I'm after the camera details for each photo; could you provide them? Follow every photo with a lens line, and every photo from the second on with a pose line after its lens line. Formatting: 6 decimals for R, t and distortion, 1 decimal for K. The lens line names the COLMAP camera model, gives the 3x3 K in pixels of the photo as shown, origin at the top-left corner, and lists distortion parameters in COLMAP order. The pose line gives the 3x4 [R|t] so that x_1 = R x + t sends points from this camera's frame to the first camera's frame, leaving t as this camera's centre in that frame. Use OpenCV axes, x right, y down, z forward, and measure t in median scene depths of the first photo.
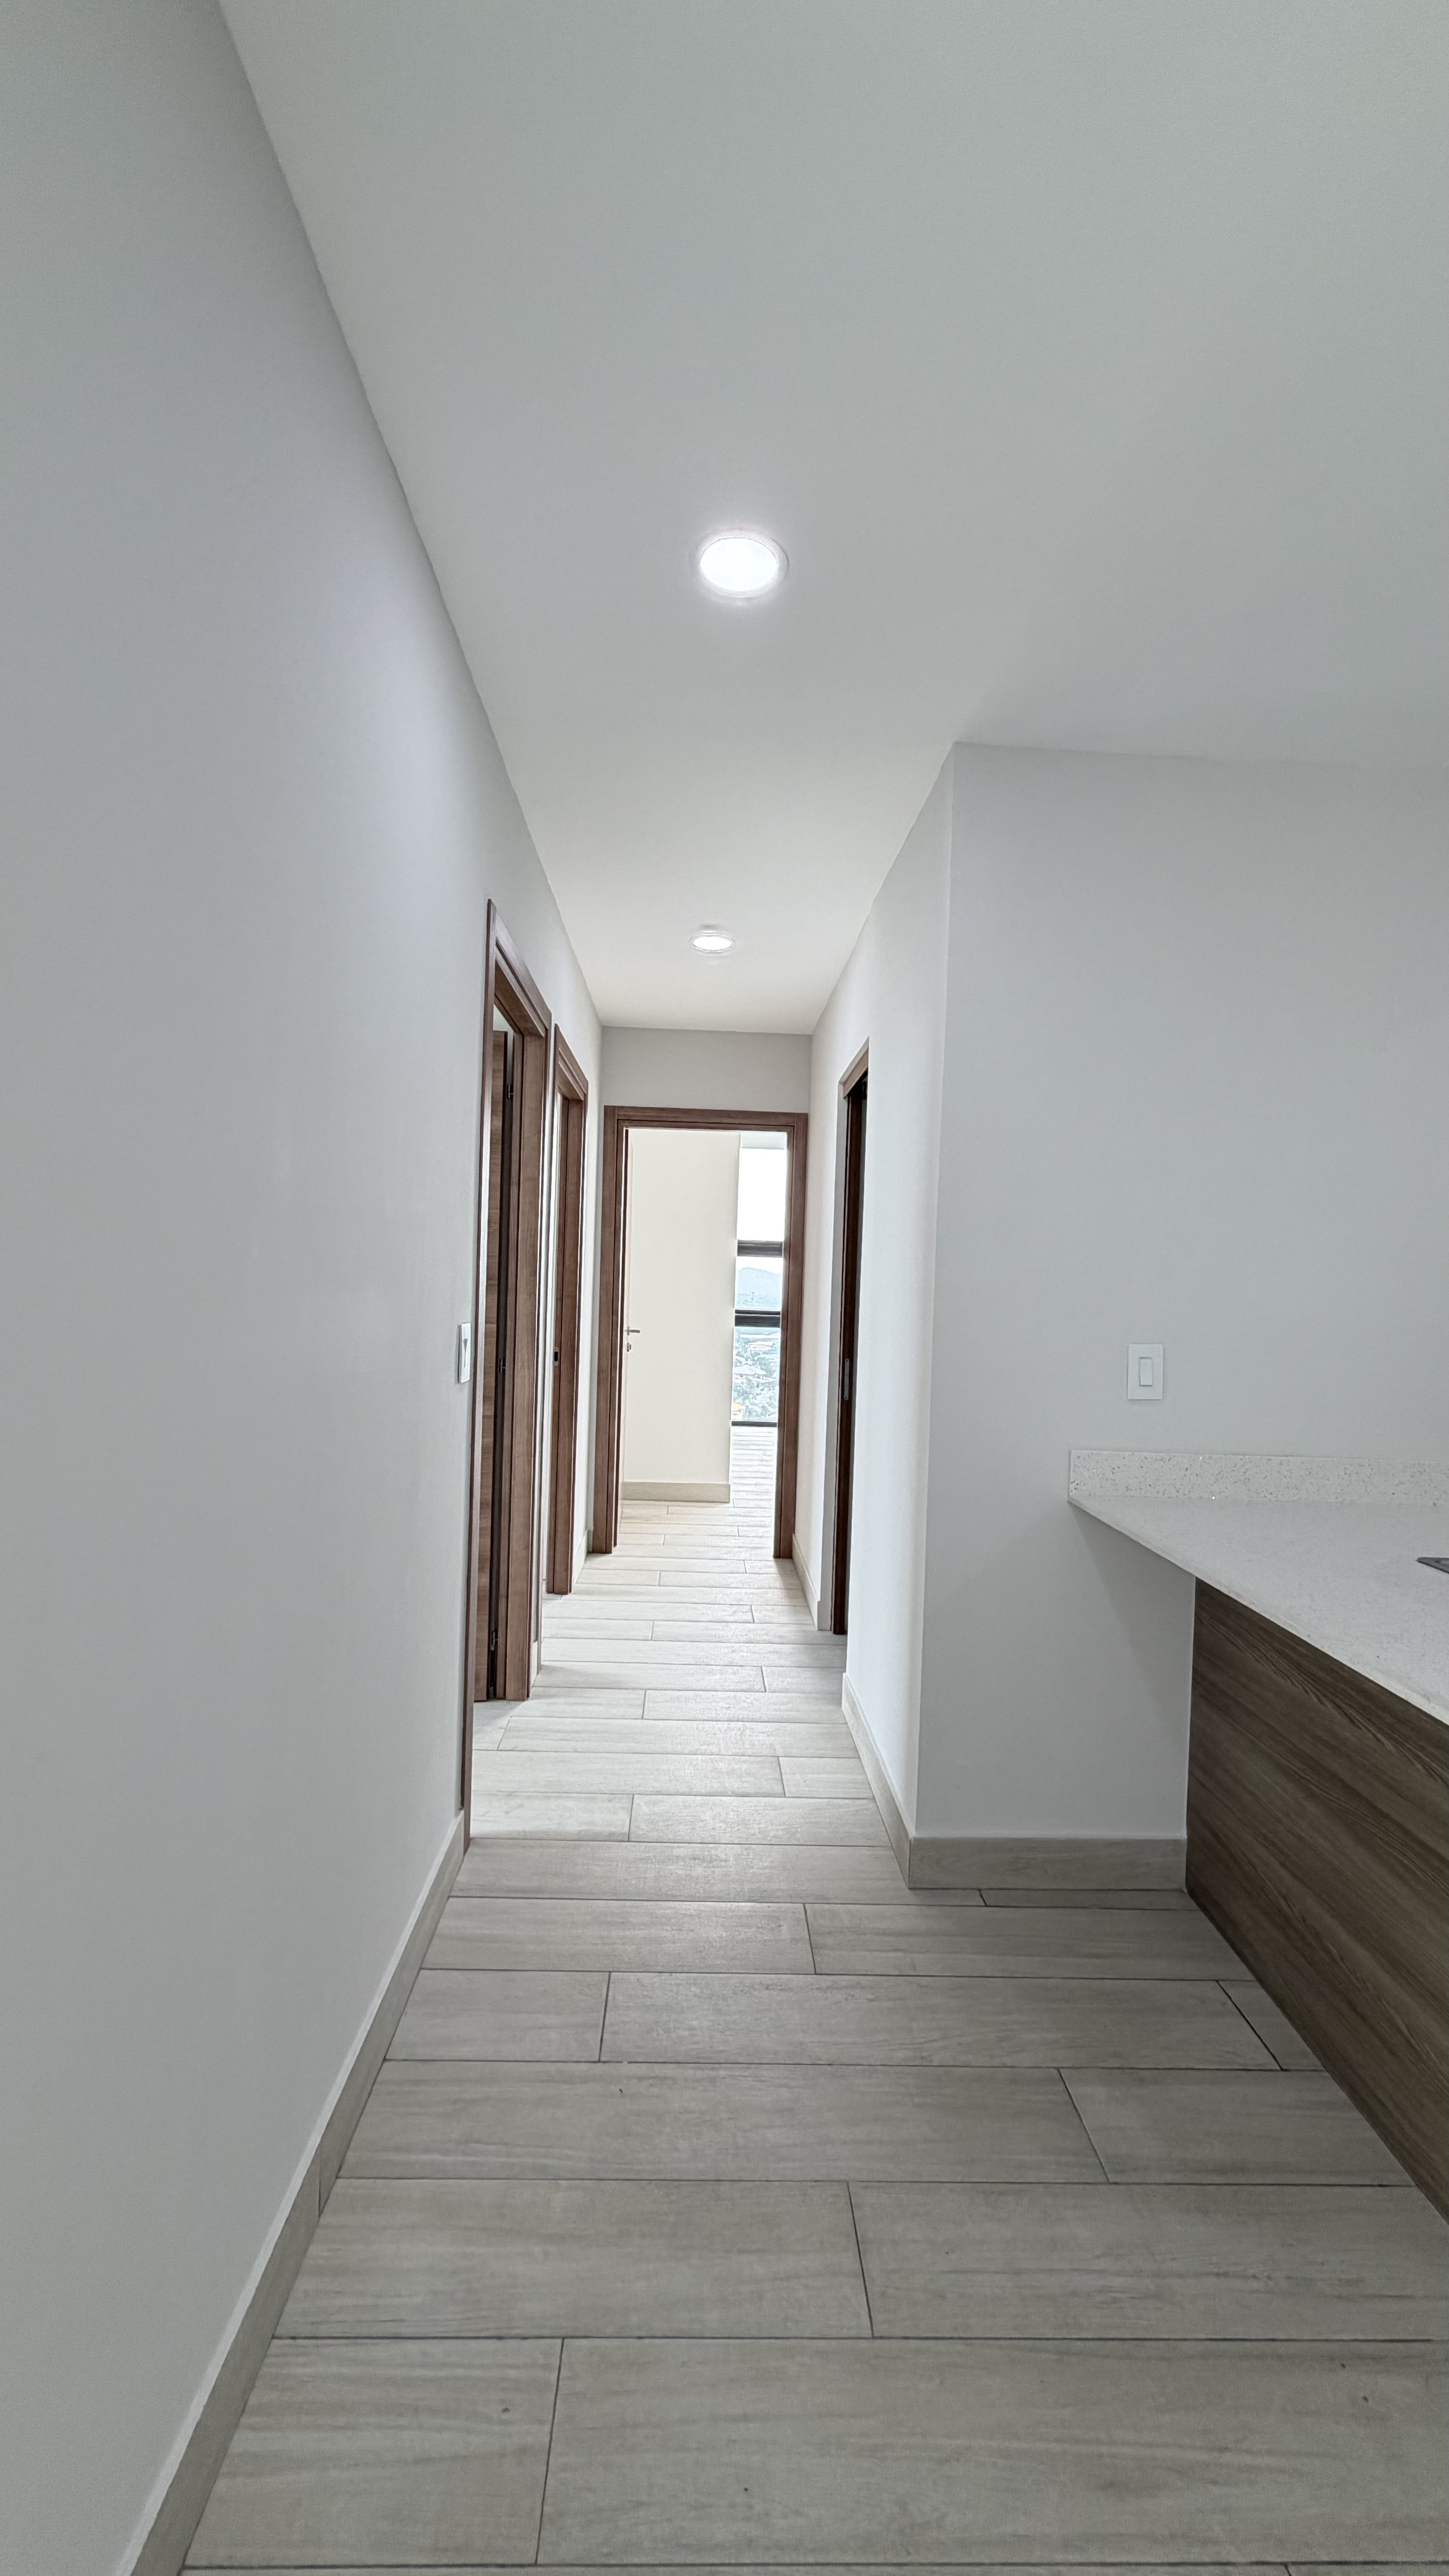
lens RADIAL K [[1028.7, 0, 724.5], [0, 1028.7, 1288.0], [0, 0, 1]] dist [0.000396, 0.000169]
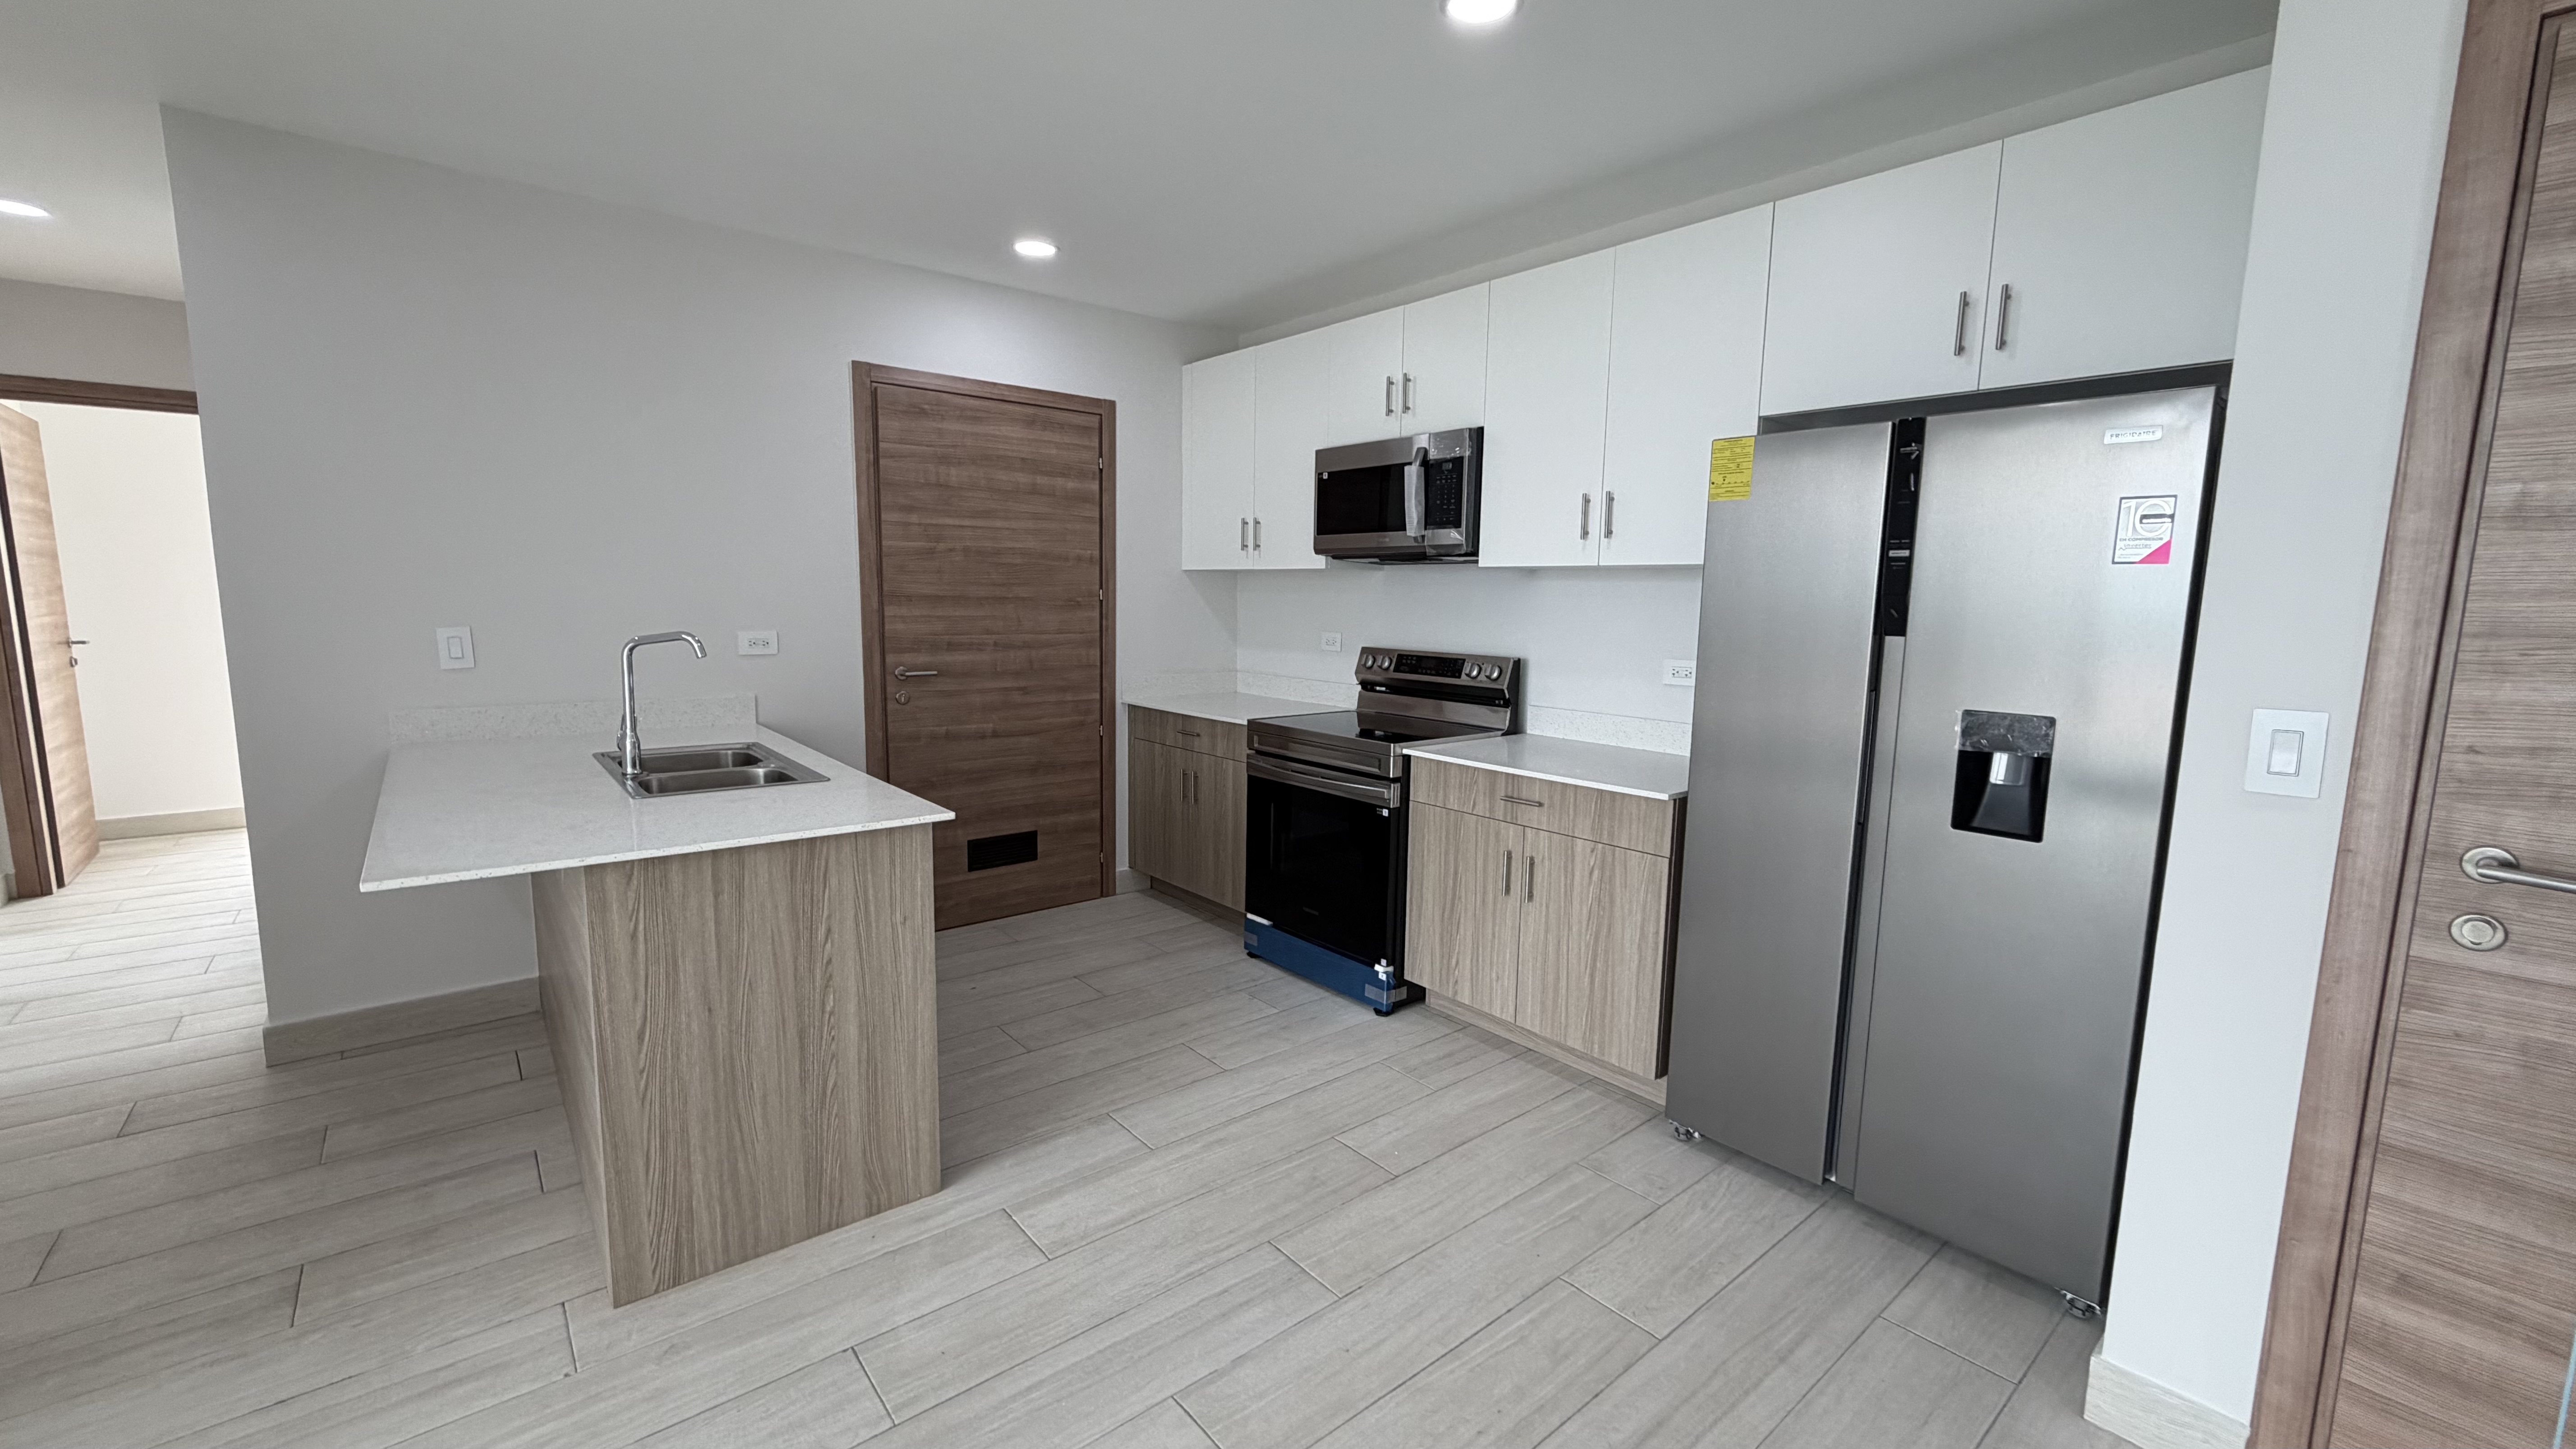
lens RADIAL K [[1028.7, 0, 1278.2], [0, 1028.7, 724.3], [0, 0, 1]] dist [0.000396, 0.000169]
pose [[0.788726, -0.099973, 0.606561, 0.431398], [0.016483, 0.989772, 0.141700, 0.008137], [-0.614524, -0.101765, 0.782307, -0.701751]]
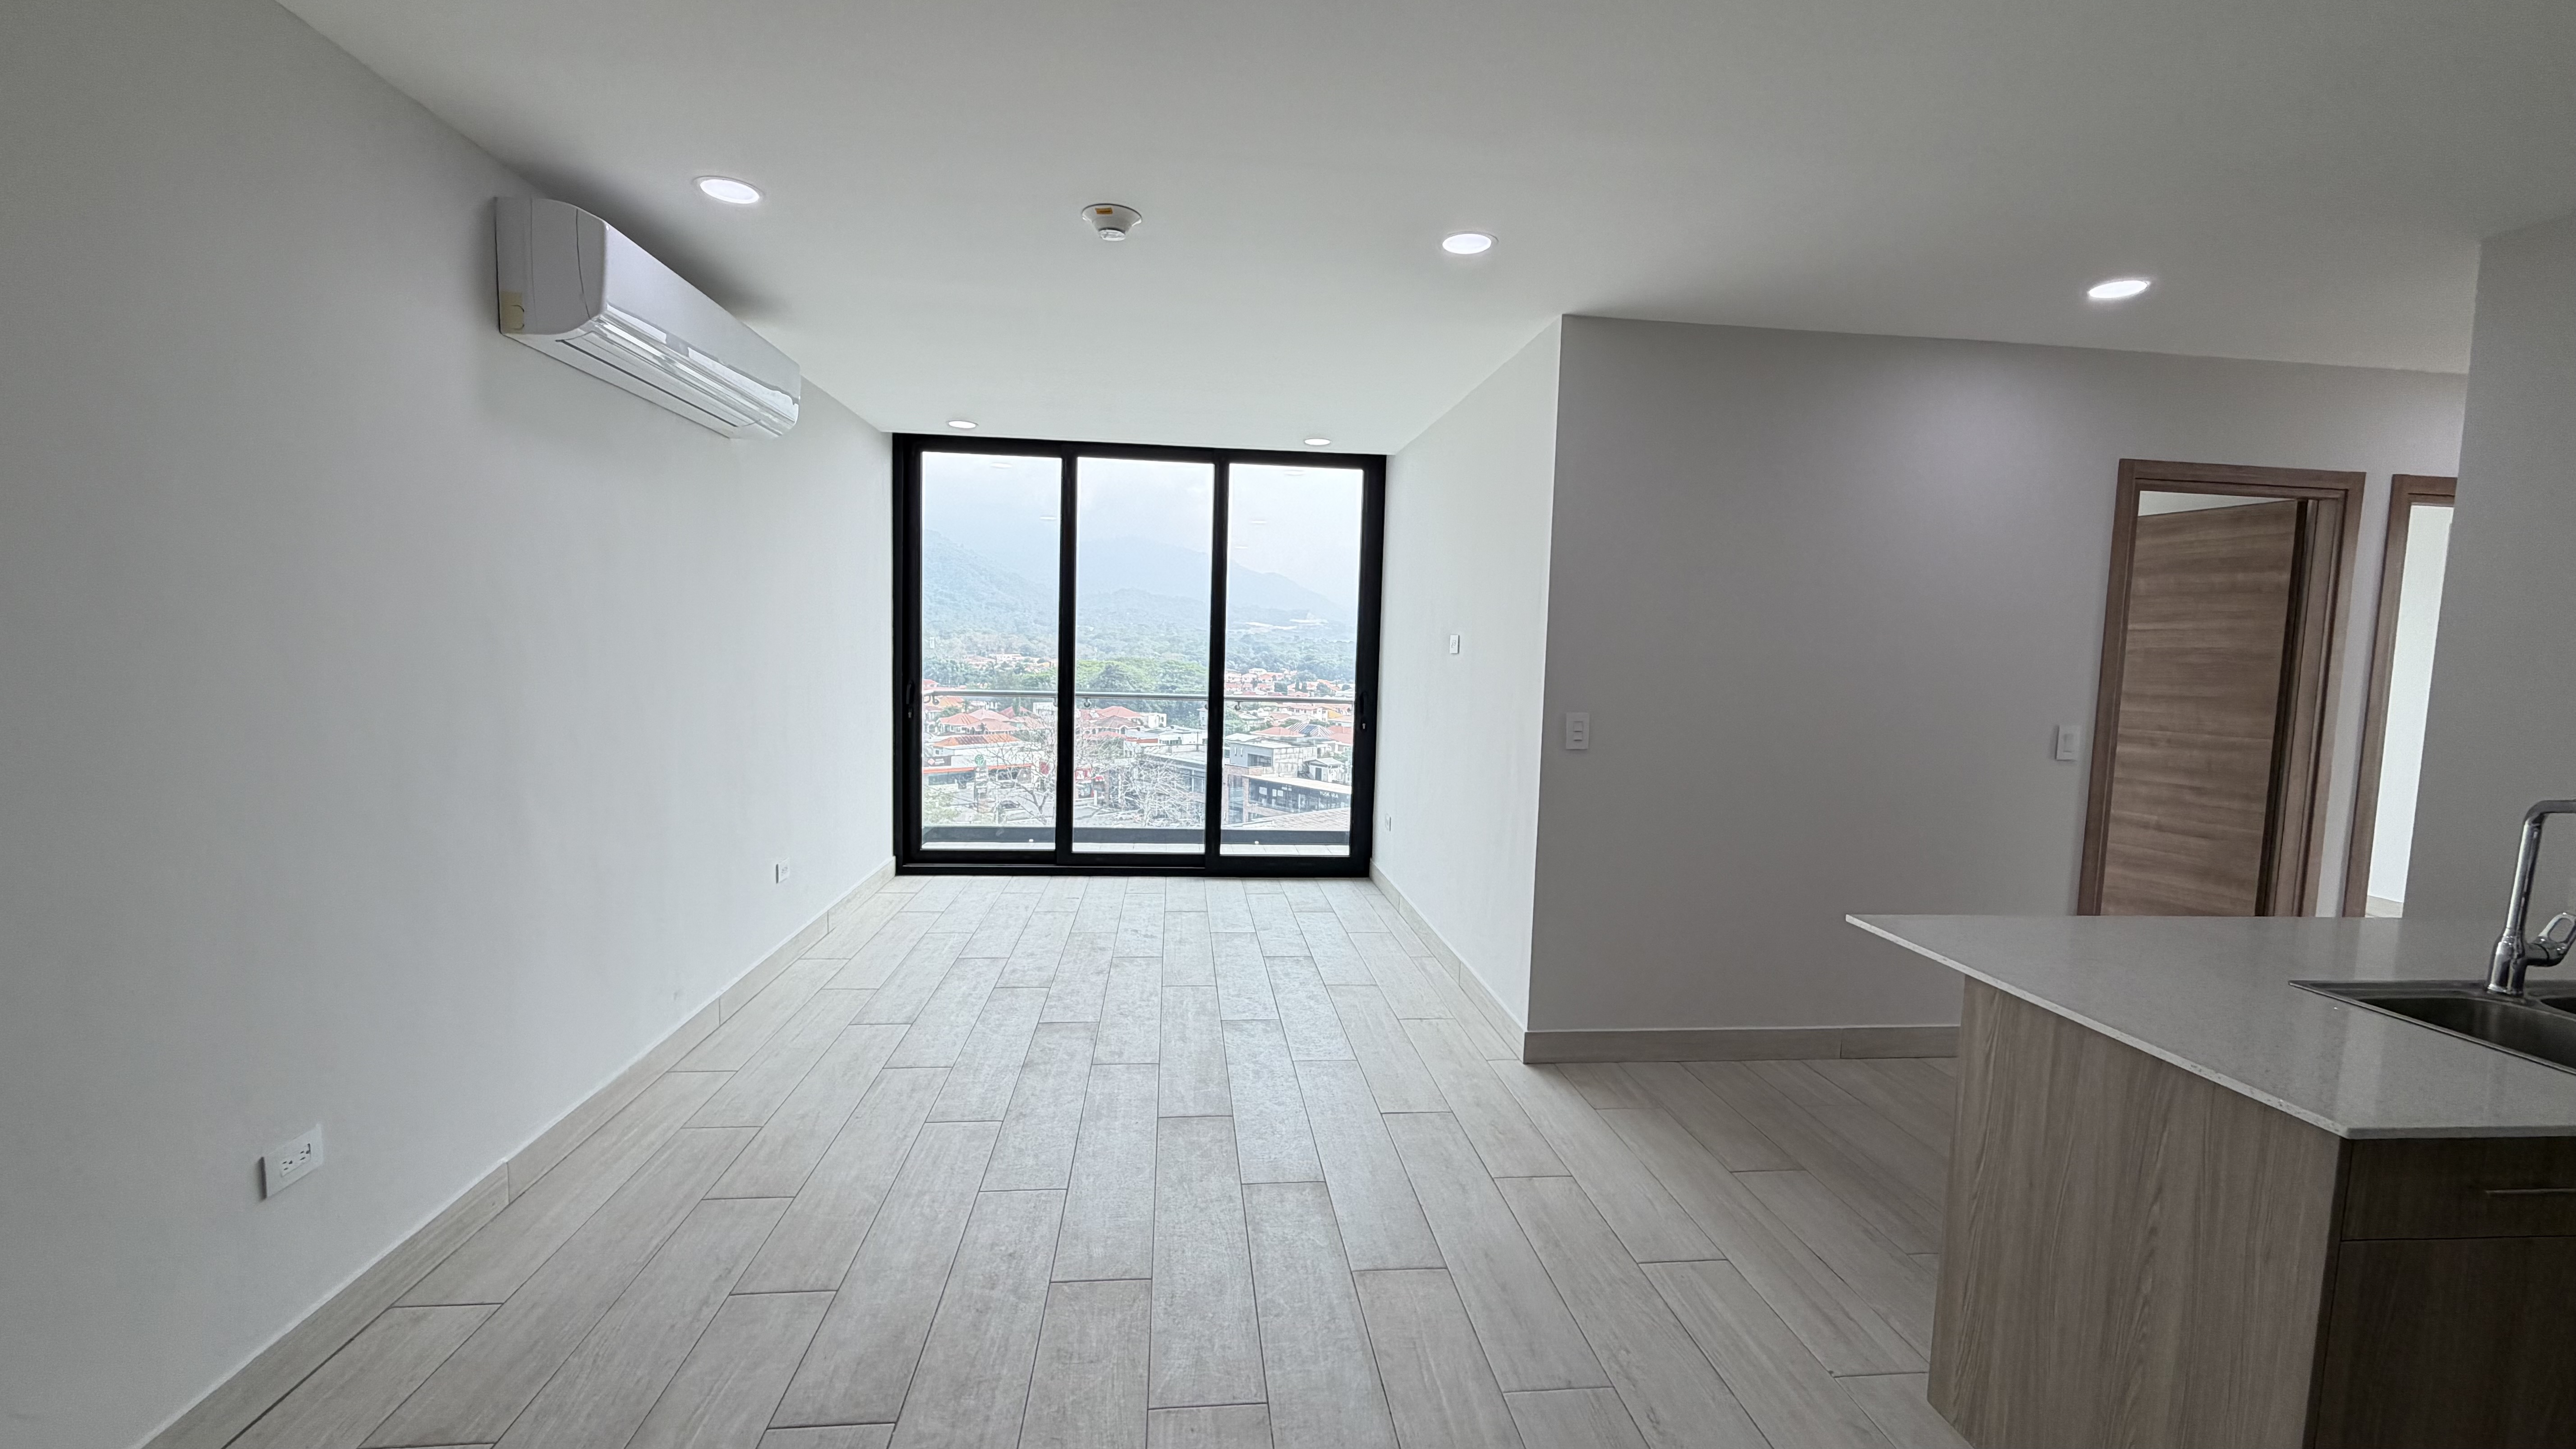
lens RADIAL K [[1028.7, 0, 1278.2], [0, 1028.7, 724.3], [0, 0, 1]] dist [0.000396, 0.000169]
pose [[0.073879, 0.049642, -0.996031, 1.267045], [-0.034735, 0.998282, 0.047178, -0.000083], [0.996662, 0.031112, 0.075477, -0.386755]]
